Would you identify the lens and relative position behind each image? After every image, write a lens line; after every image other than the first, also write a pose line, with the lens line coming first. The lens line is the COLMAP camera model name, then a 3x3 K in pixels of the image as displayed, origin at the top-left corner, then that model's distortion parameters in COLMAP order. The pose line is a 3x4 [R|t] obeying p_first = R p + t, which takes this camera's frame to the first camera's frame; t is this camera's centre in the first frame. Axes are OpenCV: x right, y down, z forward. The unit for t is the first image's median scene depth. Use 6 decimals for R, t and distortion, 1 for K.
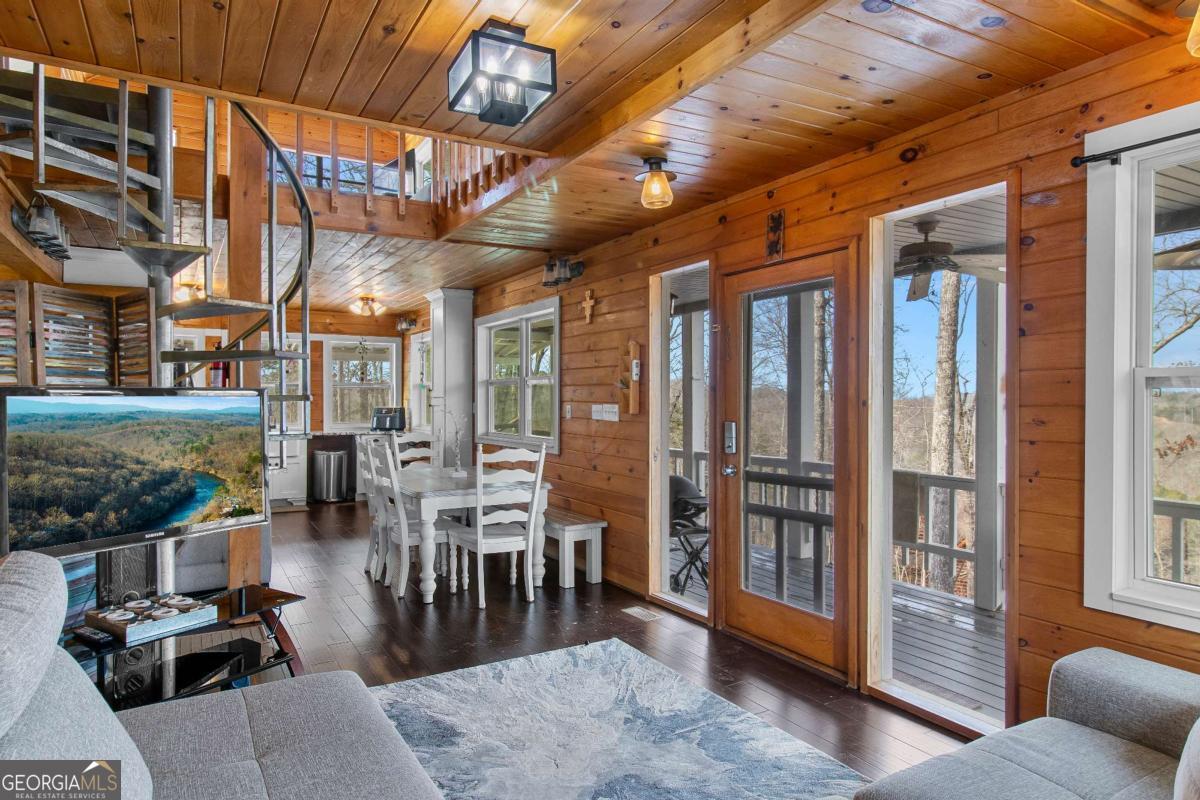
lens RADIAL K [[728.1, 0, 600.0], [0, 728.1, 400.0], [0, 0, 1]] dist [-0.002561, -0.003709]
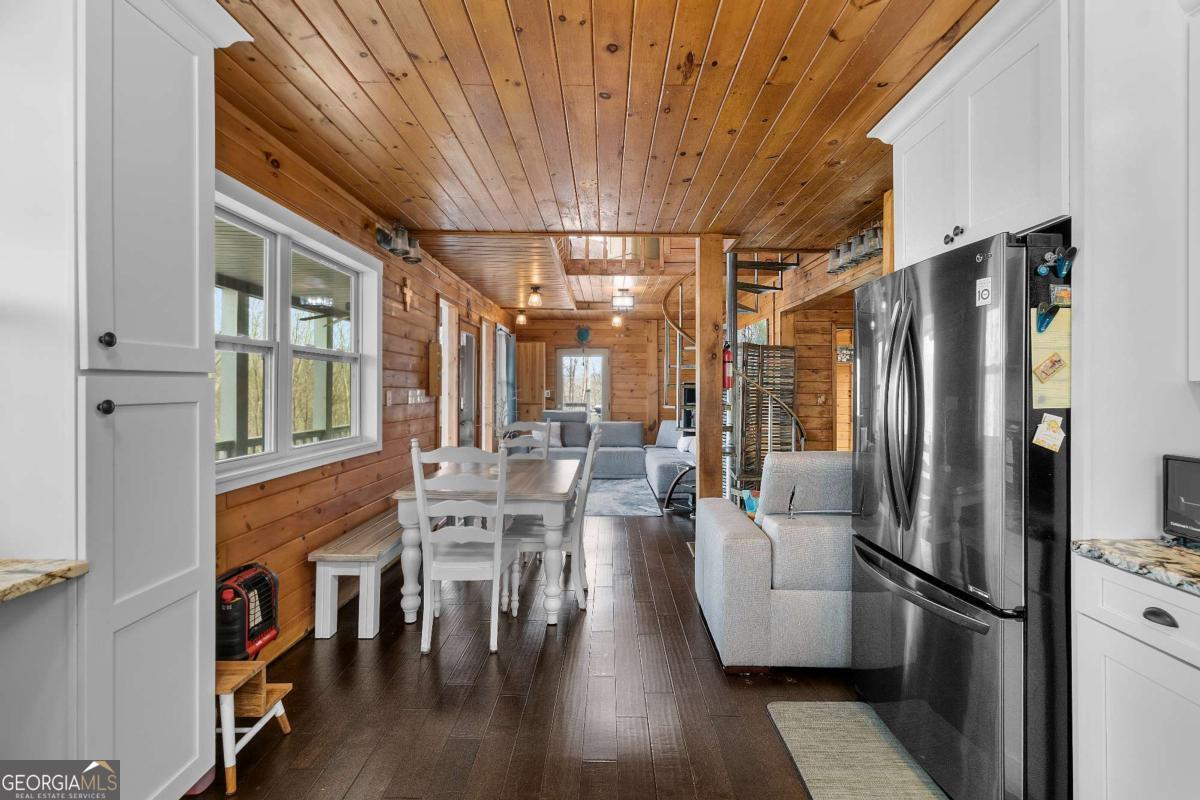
lens RADIAL K [[558.5, 0, 607.5], [0, 558.5, 387.2], [0, 0, 1]] dist [0.005749, -0.000054]
pose [[-0.867134, -0.002486, 0.498069, -0.660816], [-0.002892, 0.999996, -0.000042, 0.001427], [-0.498067, -0.001477, -0.867137, 1.557007]]
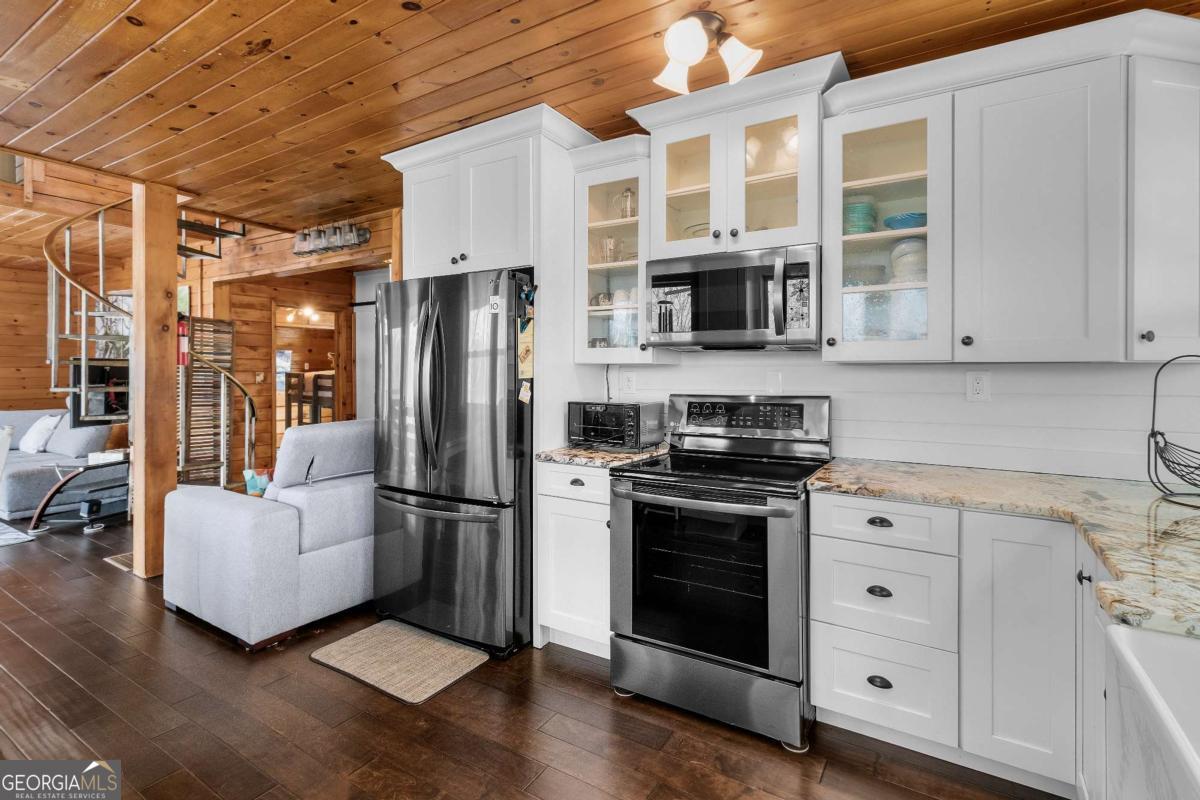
lens RADIAL K [[568.6, 0, 608.2], [0, 568.6, 374.0], [0, 0, 1]] dist [0.000829, 0.000126]
pose [[-0.876613, 0.000108, -0.481197, -0.542612], [-0.005643, 0.999929, 0.010505, 0.002230], [0.481163, 0.011924, -0.876550, 1.658820]]
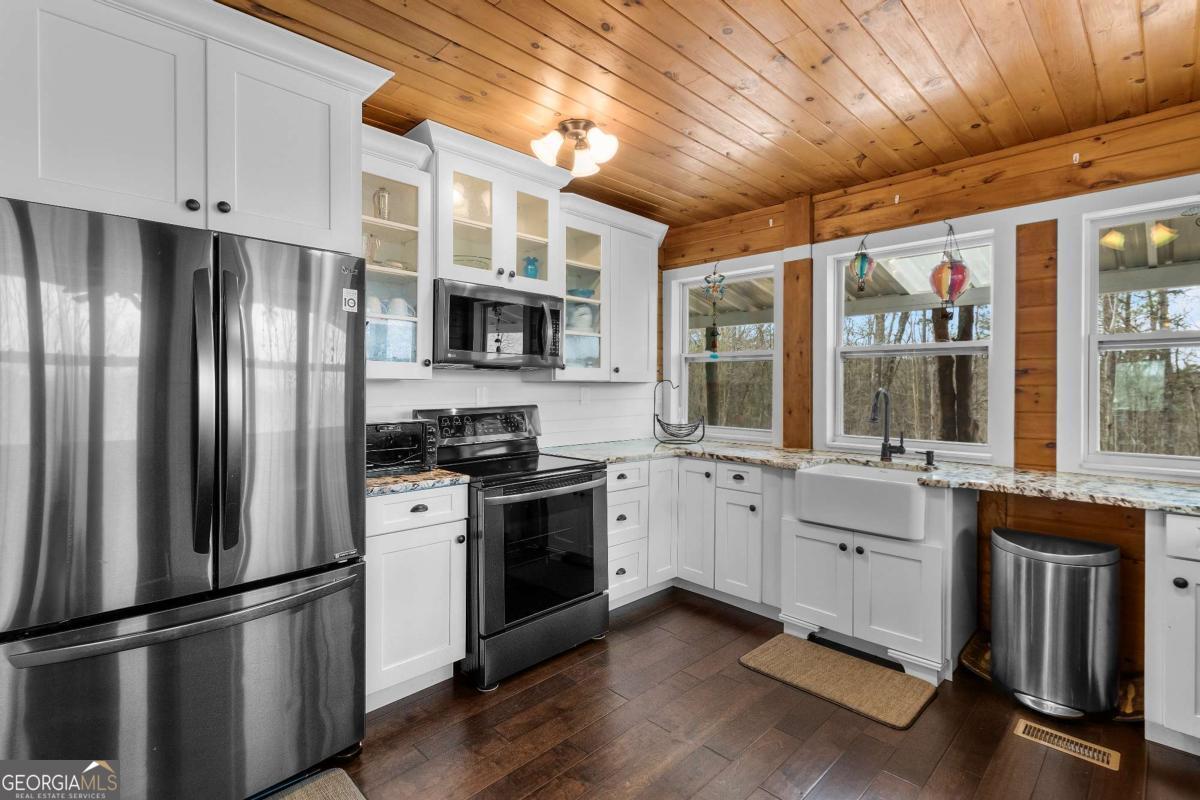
lens RADIAL K [[559.9, 0, 600.0], [0, 559.9, 400.0], [0, 0, 1]] dist [-0.002416, -0.000095]
pose [[0.255008, 0.021544, -0.966699, -0.305152], [-0.006160, 0.999768, 0.020656, 0.004791], [0.966919, 0.000687, 0.255082, 1.265600]]
